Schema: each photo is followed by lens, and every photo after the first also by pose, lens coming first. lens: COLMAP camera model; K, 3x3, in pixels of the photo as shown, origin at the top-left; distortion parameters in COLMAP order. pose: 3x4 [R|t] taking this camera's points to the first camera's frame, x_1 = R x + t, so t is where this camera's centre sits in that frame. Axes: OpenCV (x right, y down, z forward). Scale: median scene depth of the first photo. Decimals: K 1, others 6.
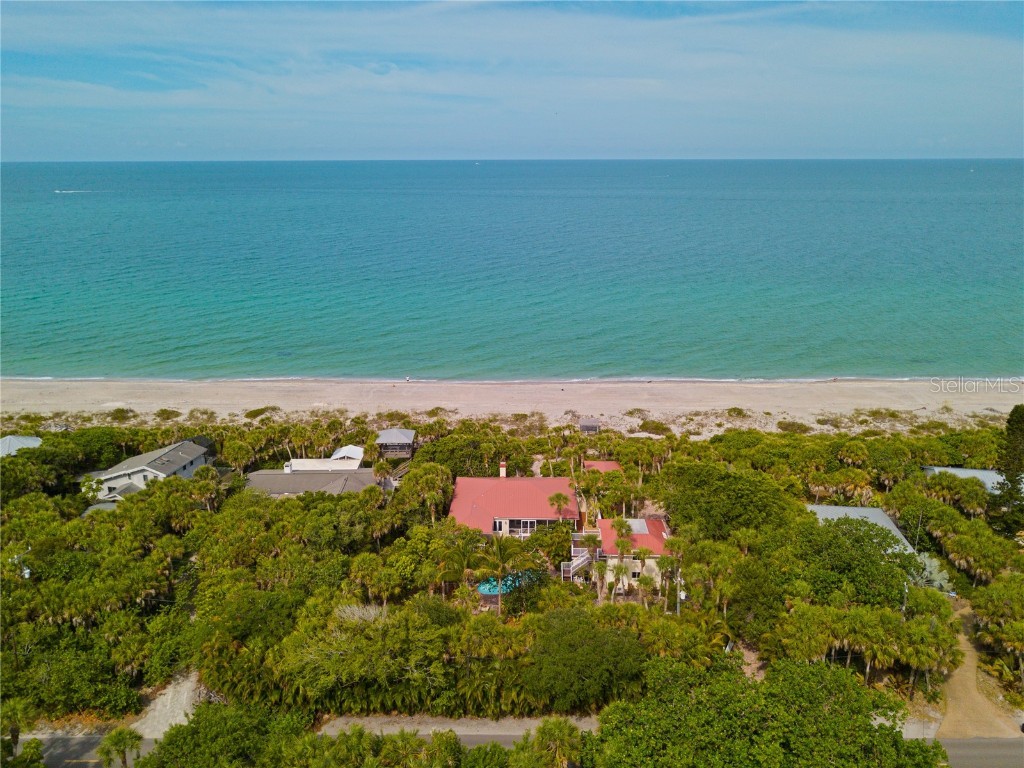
lens RADIAL K [[796.7, 0, 508.3], [0, 796.7, 403.3], [0, 0, 1]] dist [0.087717, -0.182384]
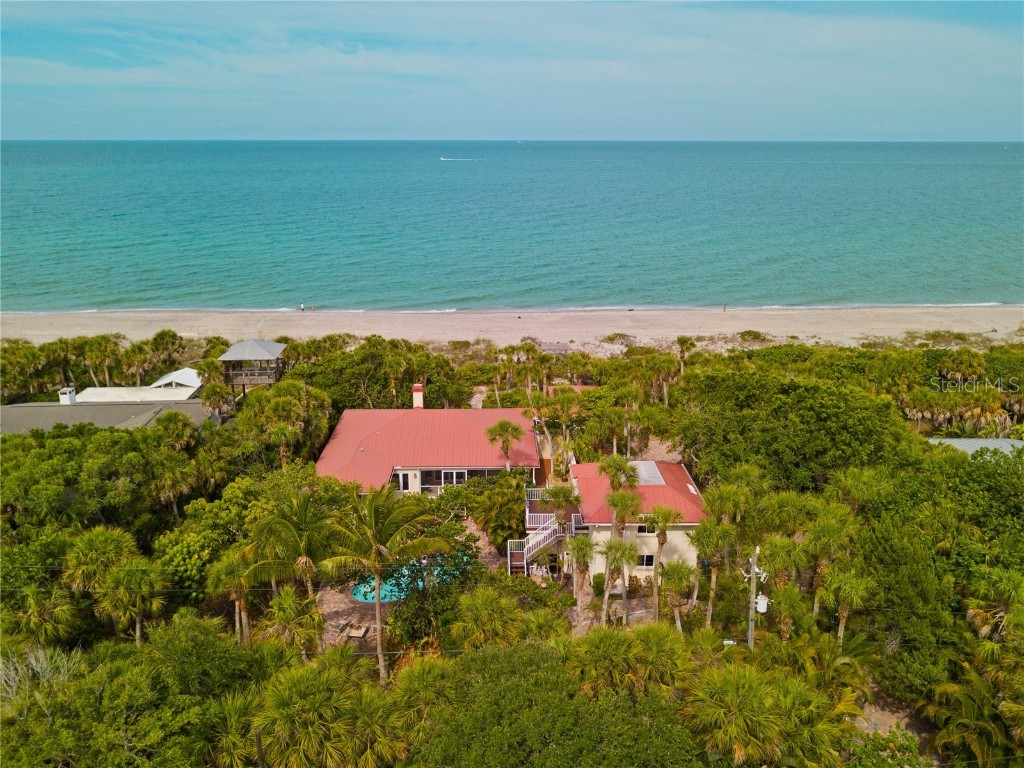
lens RADIAL K [[796.7, 0, 508.3], [0, 796.7, 403.3], [0, 0, 1]] dist [0.087717, -0.182384]
pose [[0.998939, -0.010406, 0.044857, 0.041607], [0.009470, 0.999734, 0.021029, 0.089782], [-0.045064, -0.020582, 0.998772, 0.436085]]
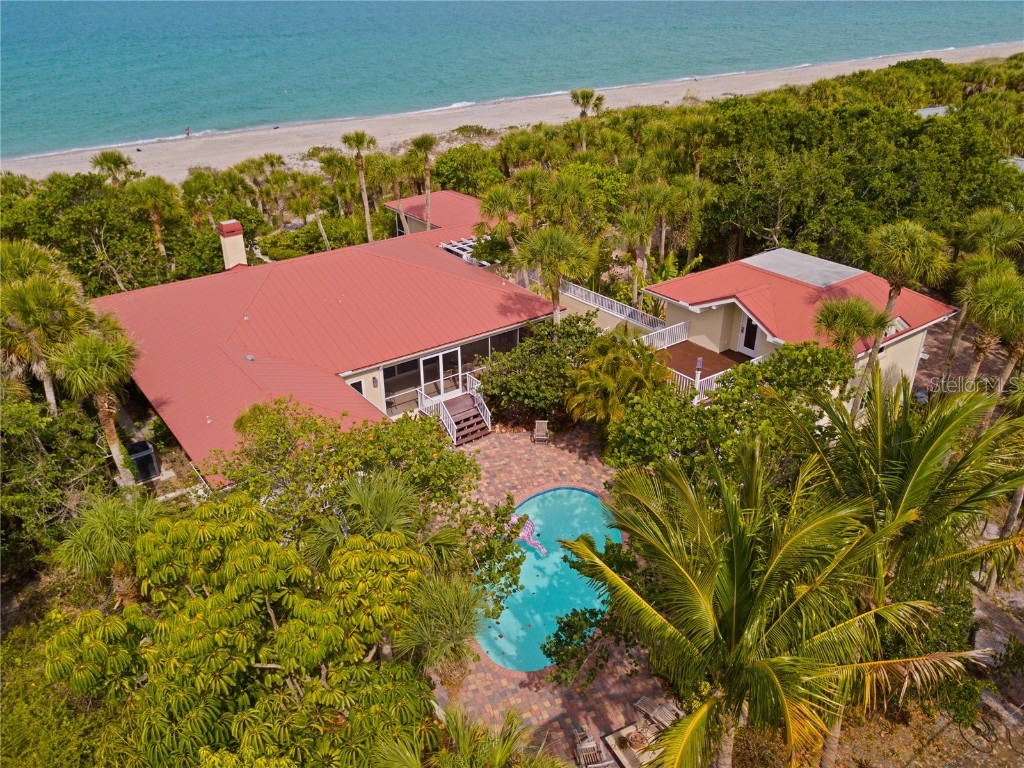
lens RADIAL K [[796.7, 0, 508.3], [0, 796.7, 403.3], [0, 0, 1]] dist [0.087717, -0.182384]
pose [[0.789097, -0.290266, 0.541361, -0.134279], [0.179862, 0.951865, 0.248199, 0.098319], [-0.587347, -0.098483, 0.803321, 0.773375]]
